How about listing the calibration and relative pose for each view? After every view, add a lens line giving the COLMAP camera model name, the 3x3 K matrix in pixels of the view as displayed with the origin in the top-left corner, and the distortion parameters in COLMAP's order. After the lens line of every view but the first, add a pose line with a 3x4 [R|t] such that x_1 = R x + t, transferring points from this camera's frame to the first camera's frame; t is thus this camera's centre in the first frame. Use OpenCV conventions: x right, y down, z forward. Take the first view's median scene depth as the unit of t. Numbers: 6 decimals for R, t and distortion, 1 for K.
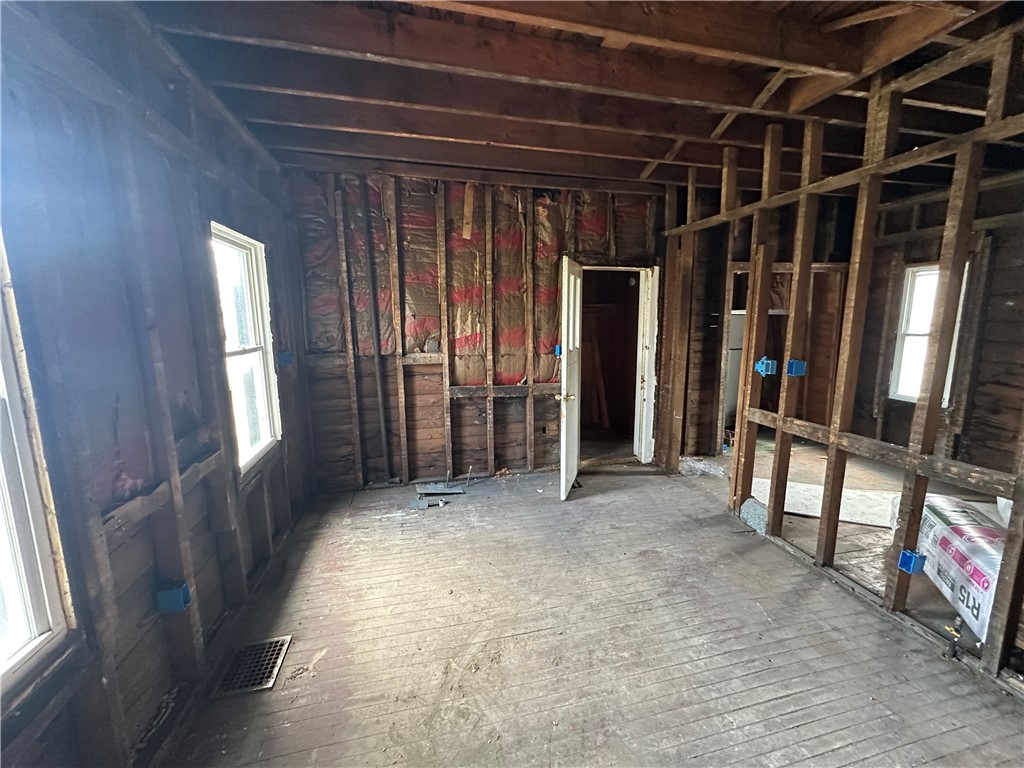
lens RADIAL K [[406.6, 0, 515.4], [0, 406.6, 381.2], [0, 0, 1]] dist [-0.002765, 0.000449]
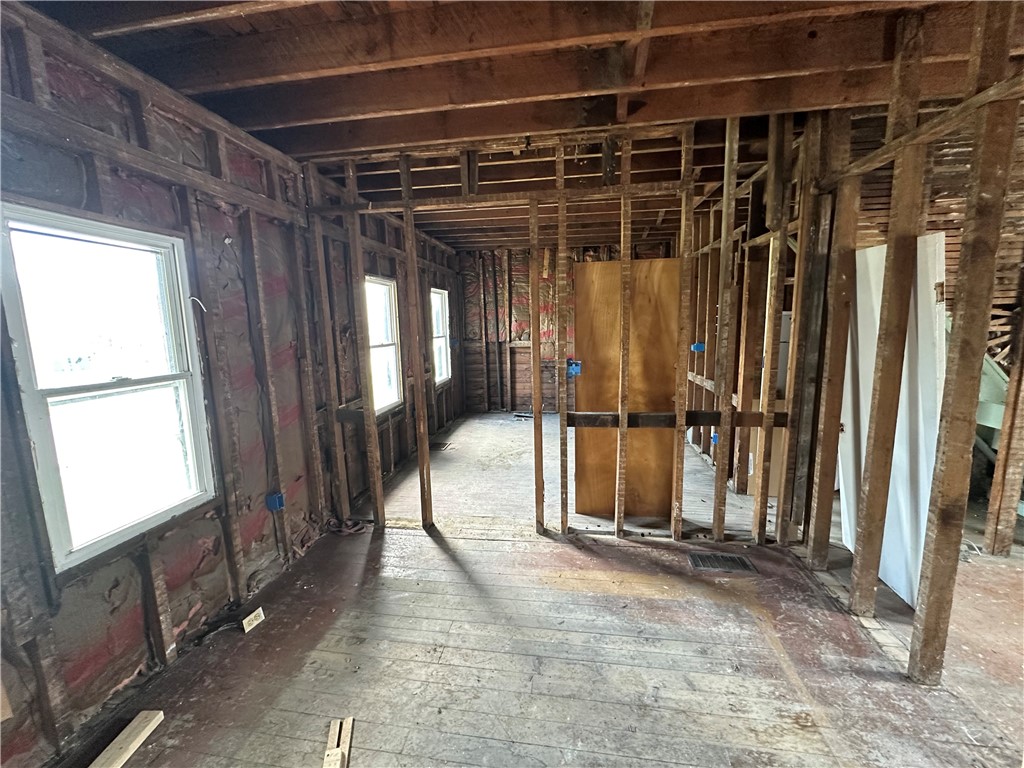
lens RADIAL K [[406.6, 0, 514.9], [0, 406.6, 382.0], [0, 0, 1]] dist [-0.002765, 0.000449]
pose [[0.929662, 0.041473, -0.366072, 0.442469], [-0.041772, 0.999102, 0.007109, 0.106723], [0.366039, 0.008682, 0.930559, -0.737615]]
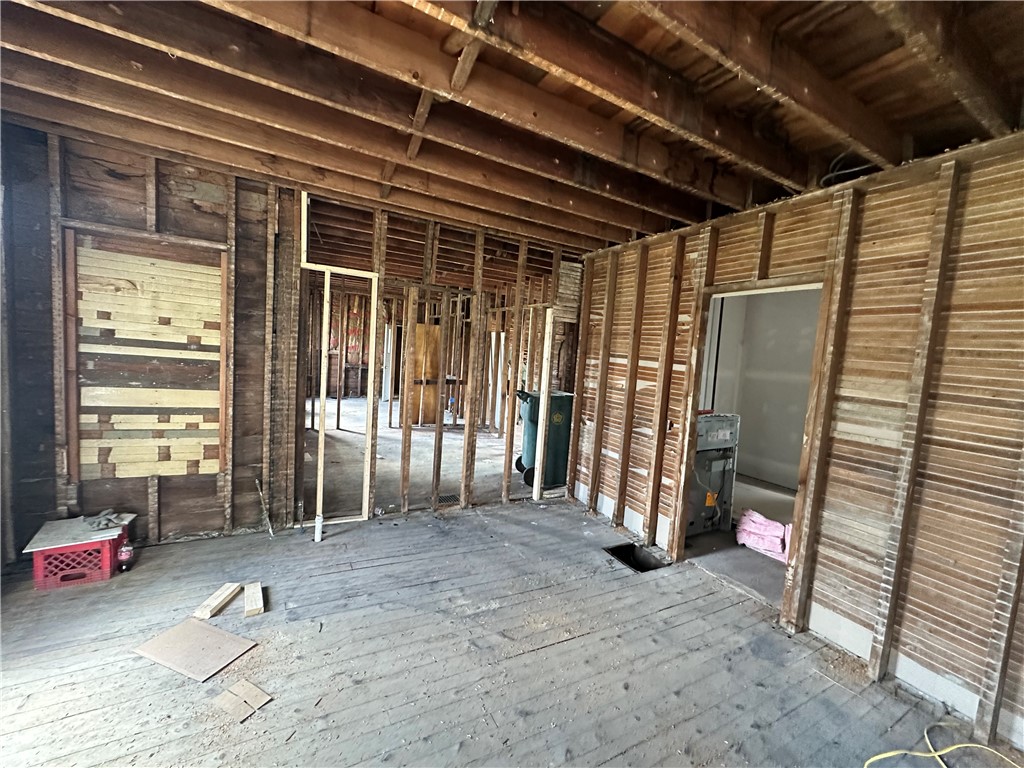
lens RADIAL K [[406.6, 0, 513.1], [0, 406.6, 382.6], [0, 0, 1]] dist [-0.002765, 0.000449]
pose [[0.962794, 0.057007, 0.264154, 0.235646], [-0.040094, 0.996812, -0.068987, 0.311945], [-0.267245, 0.055829, 0.962010, -2.122536]]
